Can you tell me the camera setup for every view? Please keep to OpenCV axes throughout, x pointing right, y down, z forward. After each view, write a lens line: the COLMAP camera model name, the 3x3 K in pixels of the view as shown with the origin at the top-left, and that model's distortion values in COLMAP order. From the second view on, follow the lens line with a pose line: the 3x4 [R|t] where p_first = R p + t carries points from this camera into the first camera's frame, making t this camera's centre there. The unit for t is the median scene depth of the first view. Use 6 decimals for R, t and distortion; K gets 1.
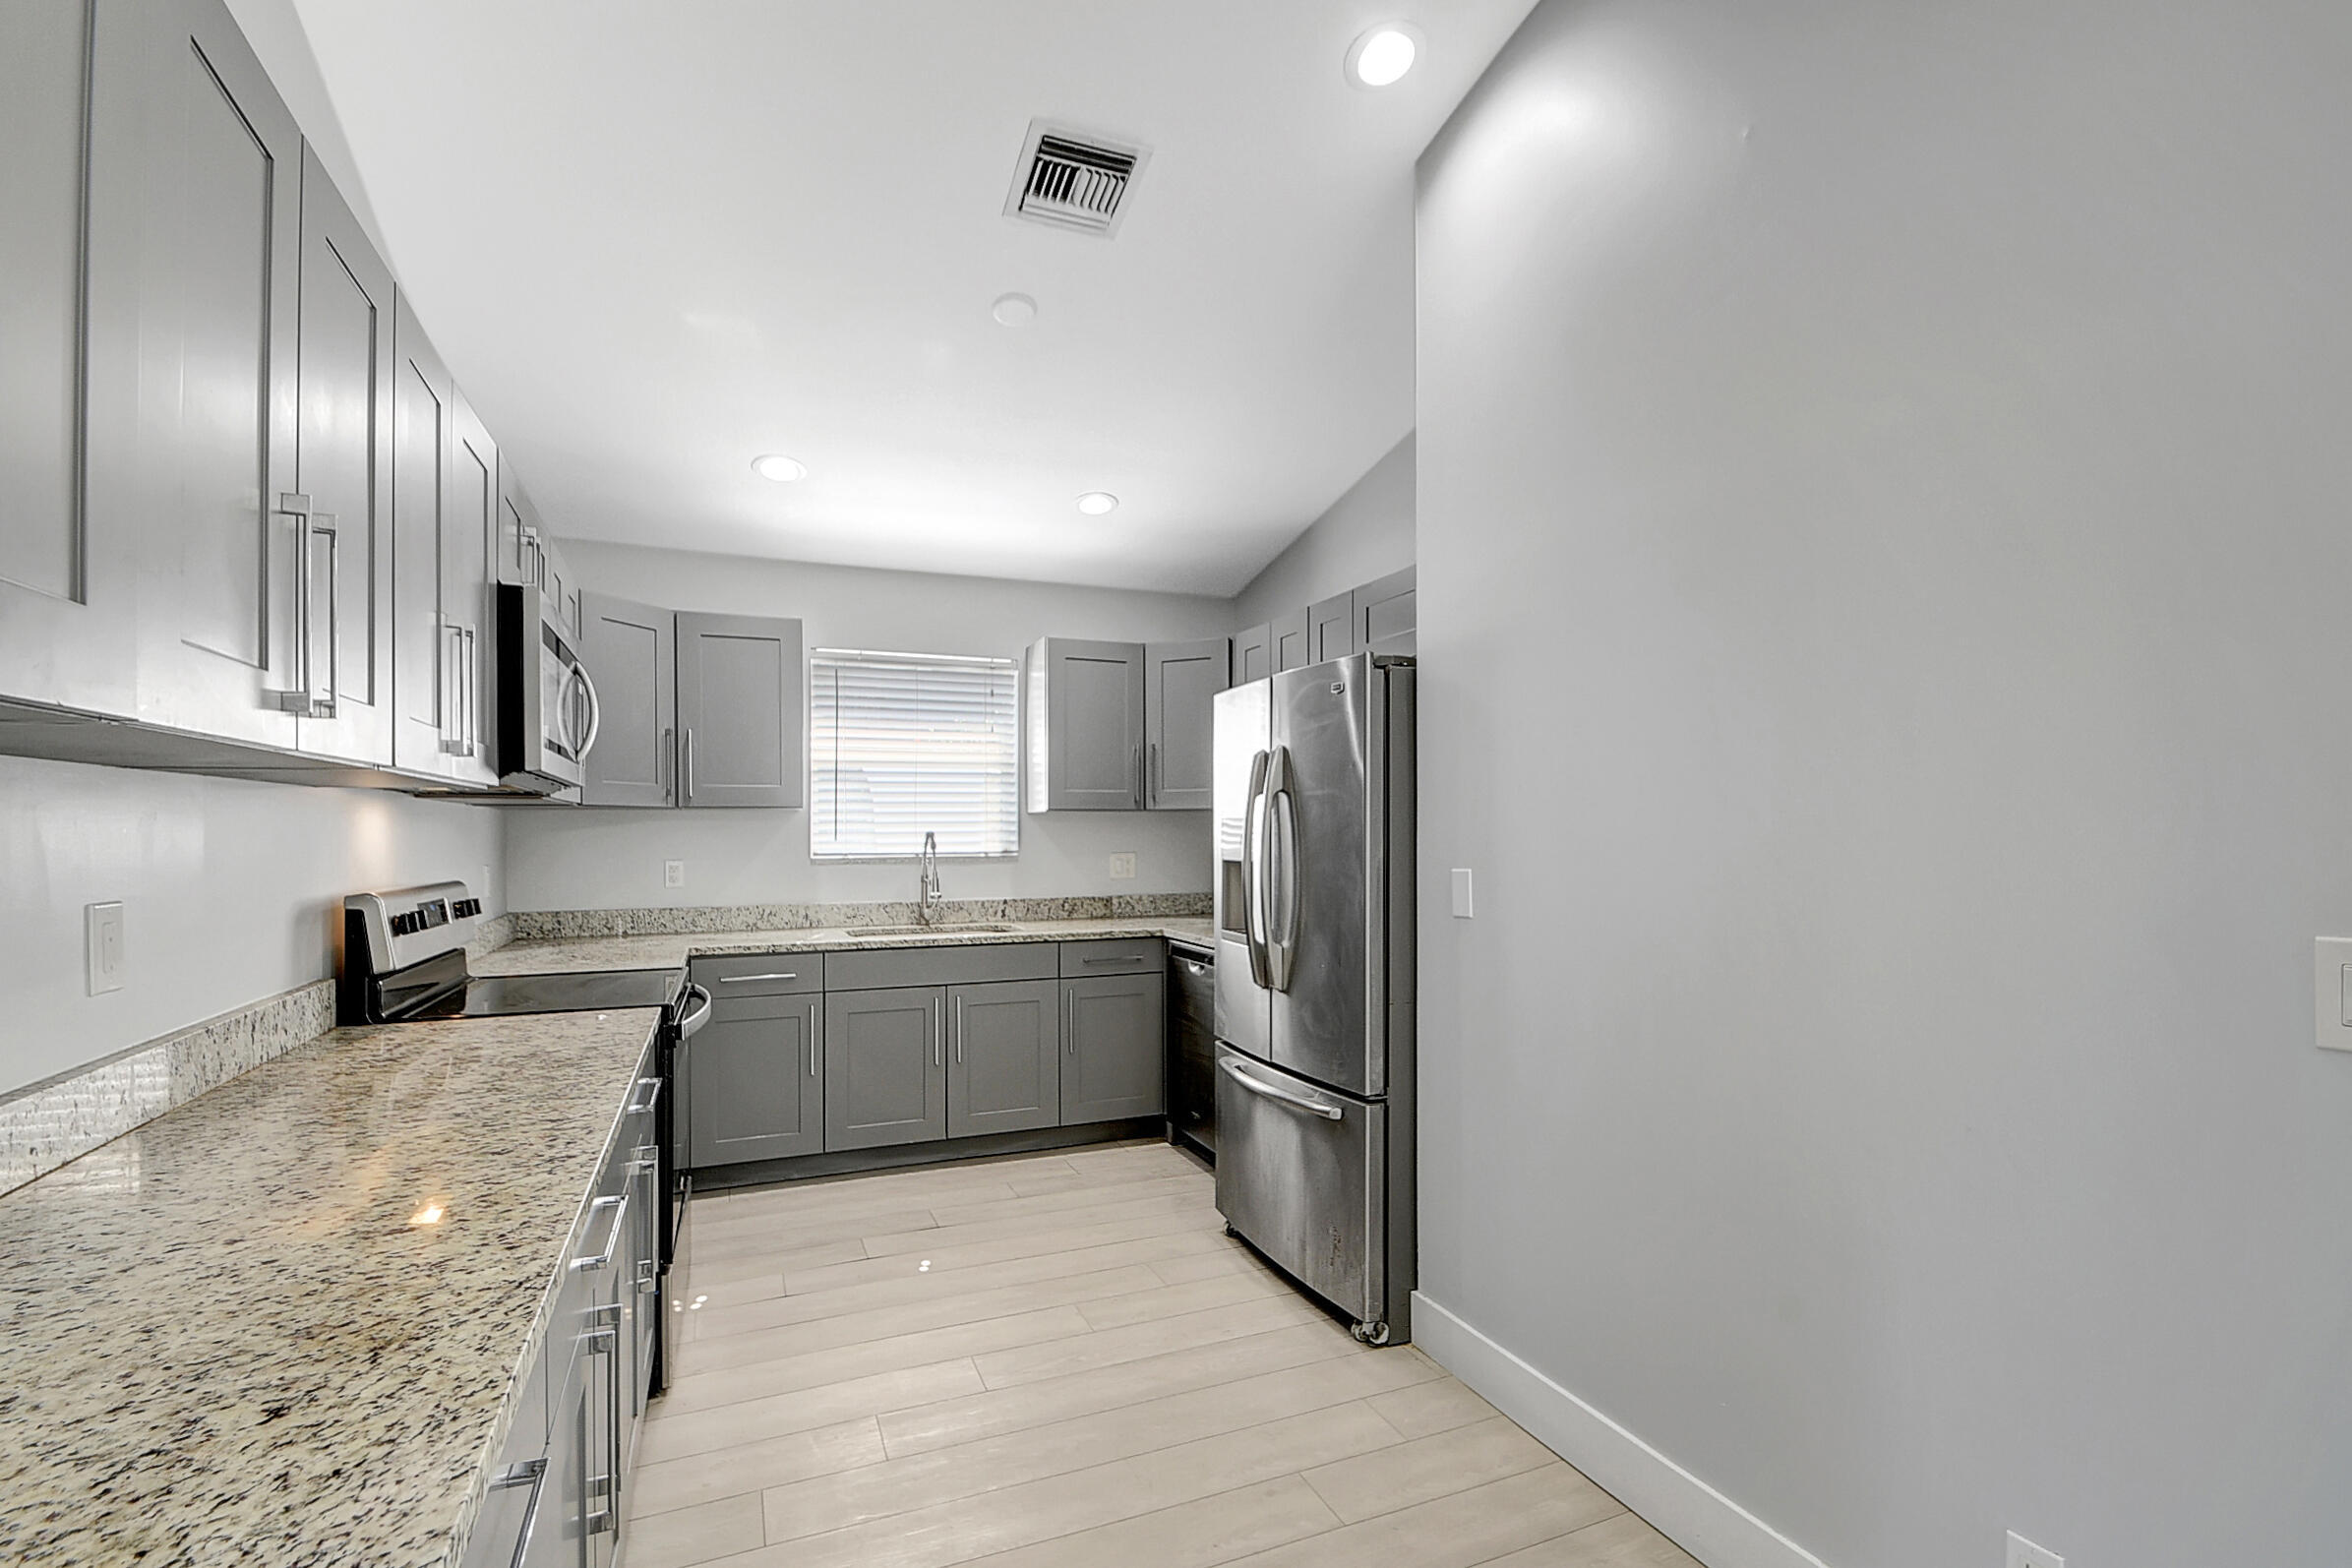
lens RADIAL K [[1049.1, 0, 1166.3], [0, 1049.1, 831.8], [0, 0, 1]] dist [0.009569, -0.014043]
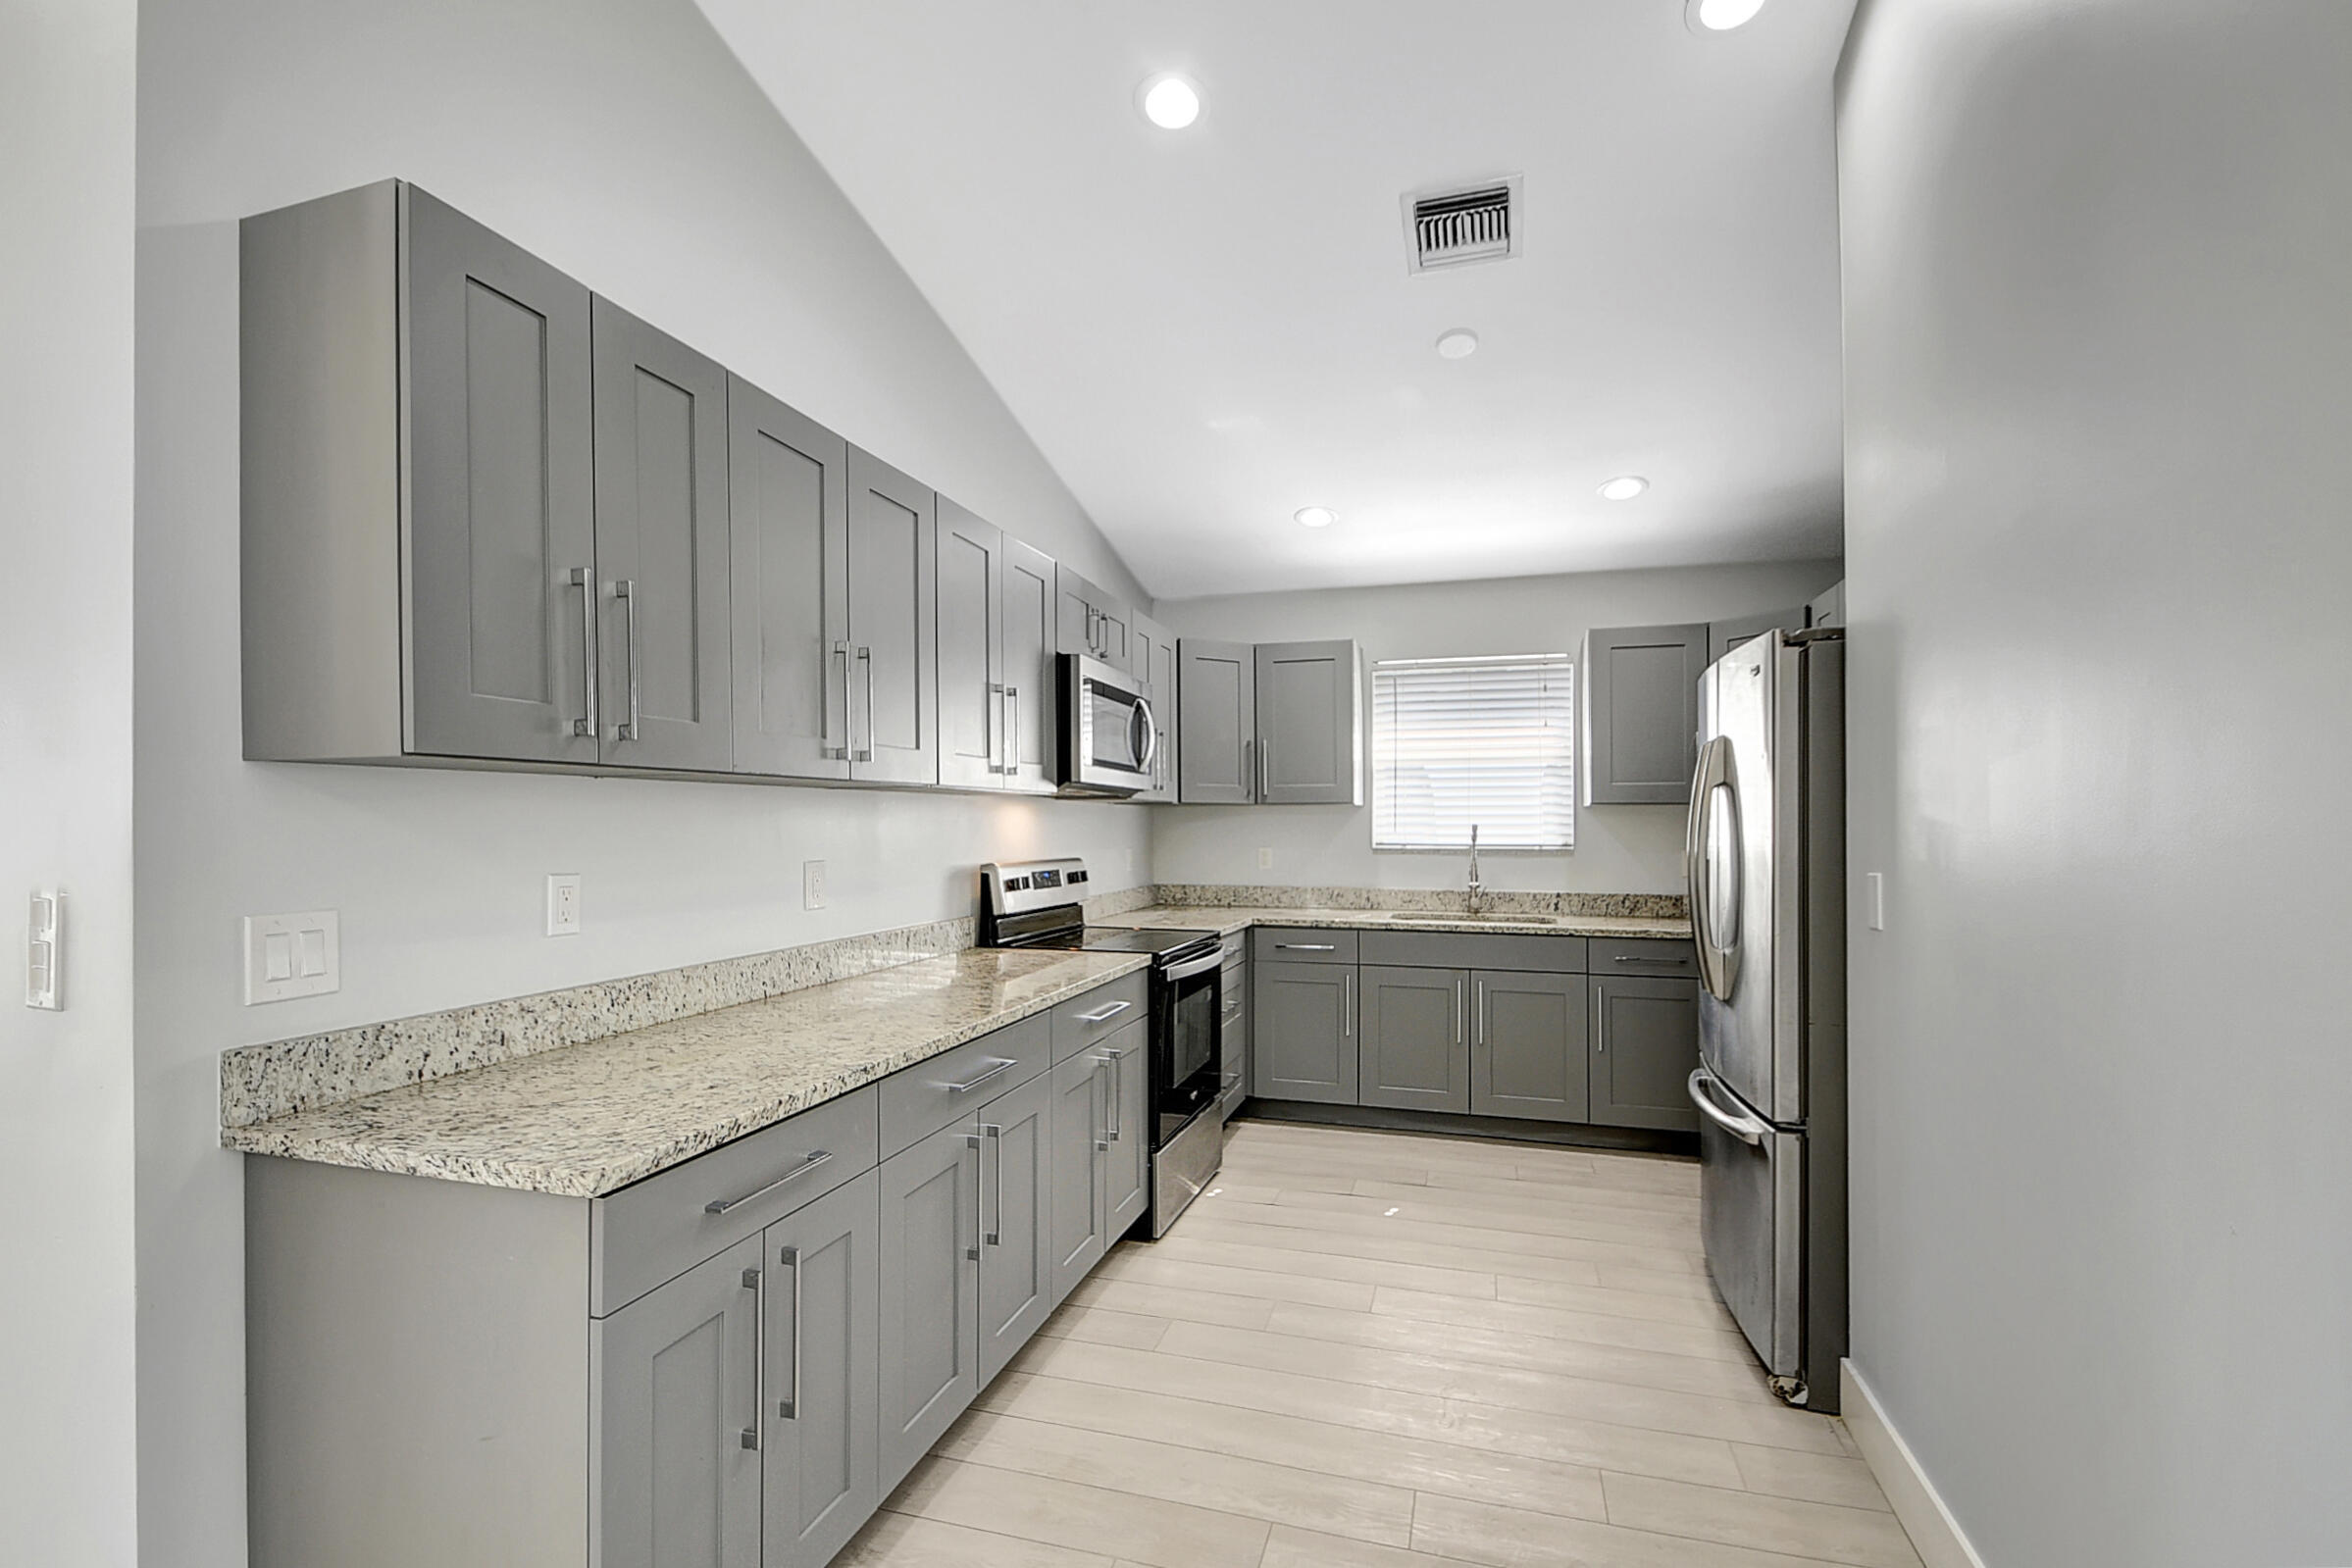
lens RADIAL K [[1056.1, 0, 1161.9], [0, 1056.1, 824.4], [0, 0, 1]] dist [0.001110, -0.000613]
pose [[0.771222, 0.005957, -0.636539, 0.221518], [-0.005034, 0.999982, 0.003259, -0.002563], [0.636547, 0.000690, 0.771238, -0.021268]]
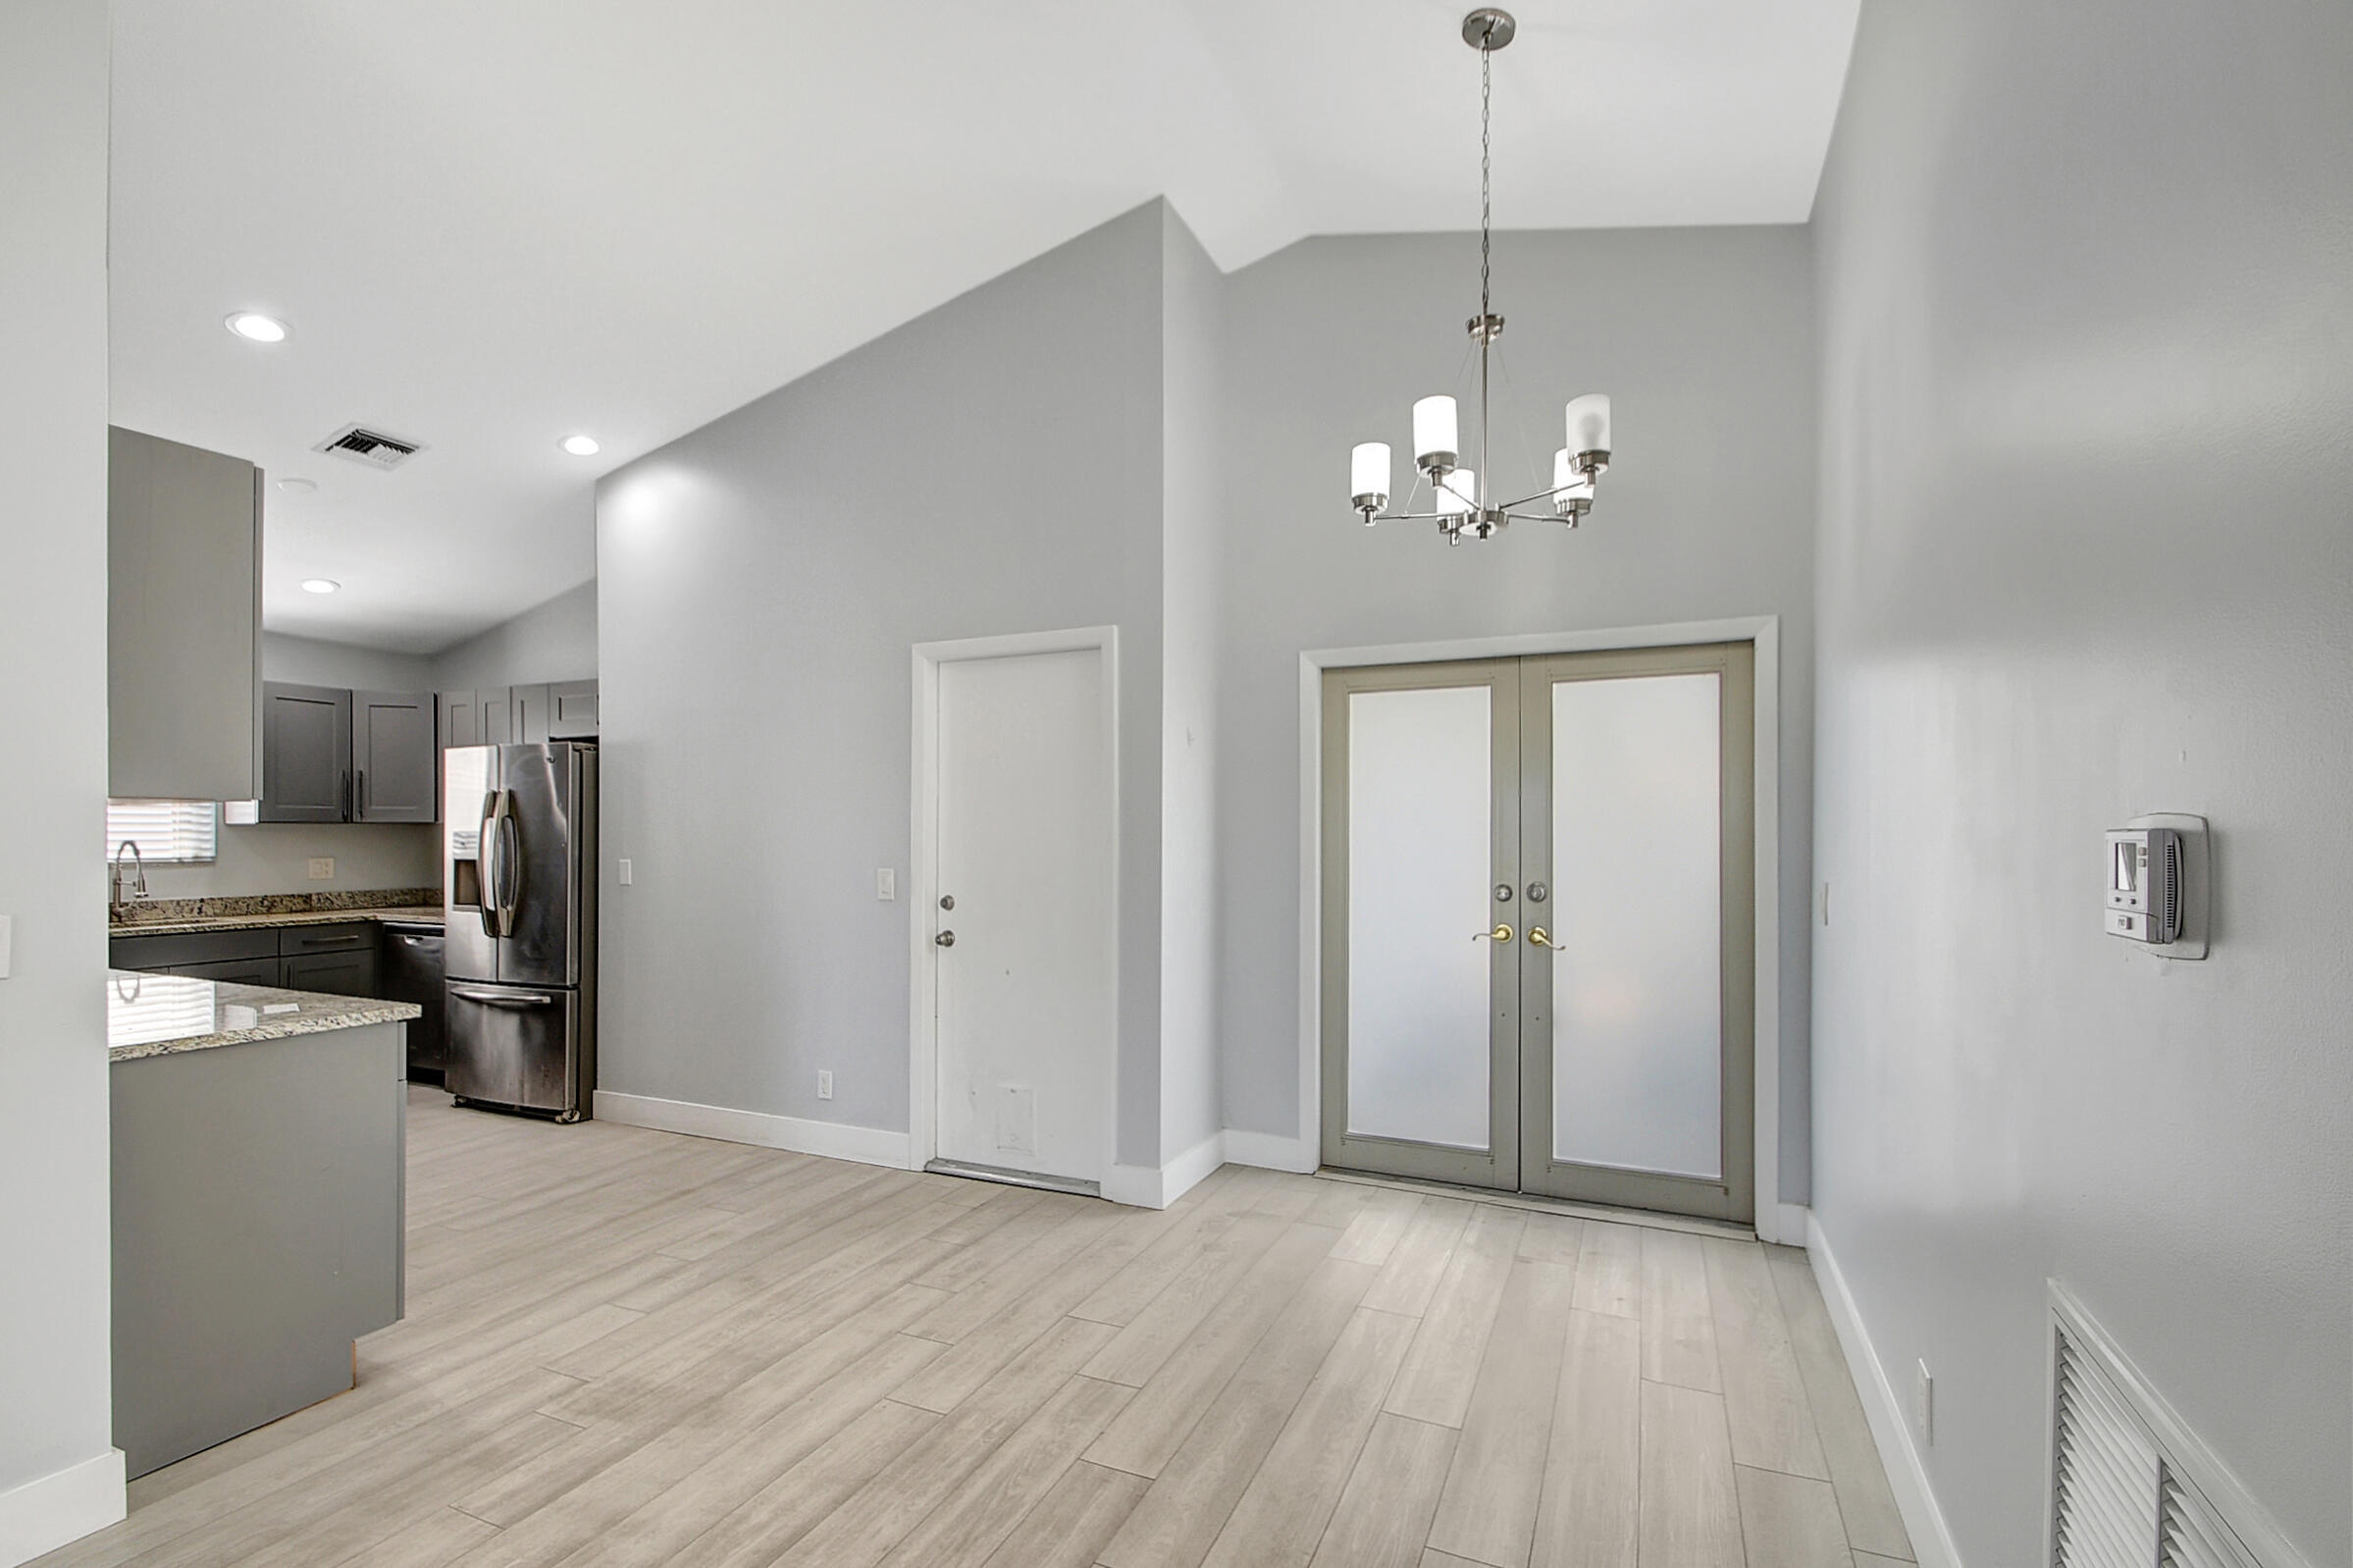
lens RADIAL K [[1061.0, 0, 1172.1], [0, 1061.0, 820.1], [0, 0, 1]] dist [0.002281, -0.013532]
pose [[0.730677, 0.011639, 0.682624, -0.186773], [-0.000780, 0.999868, -0.016213, -0.004312], [-0.682723, 0.011314, 0.730590, -0.658867]]
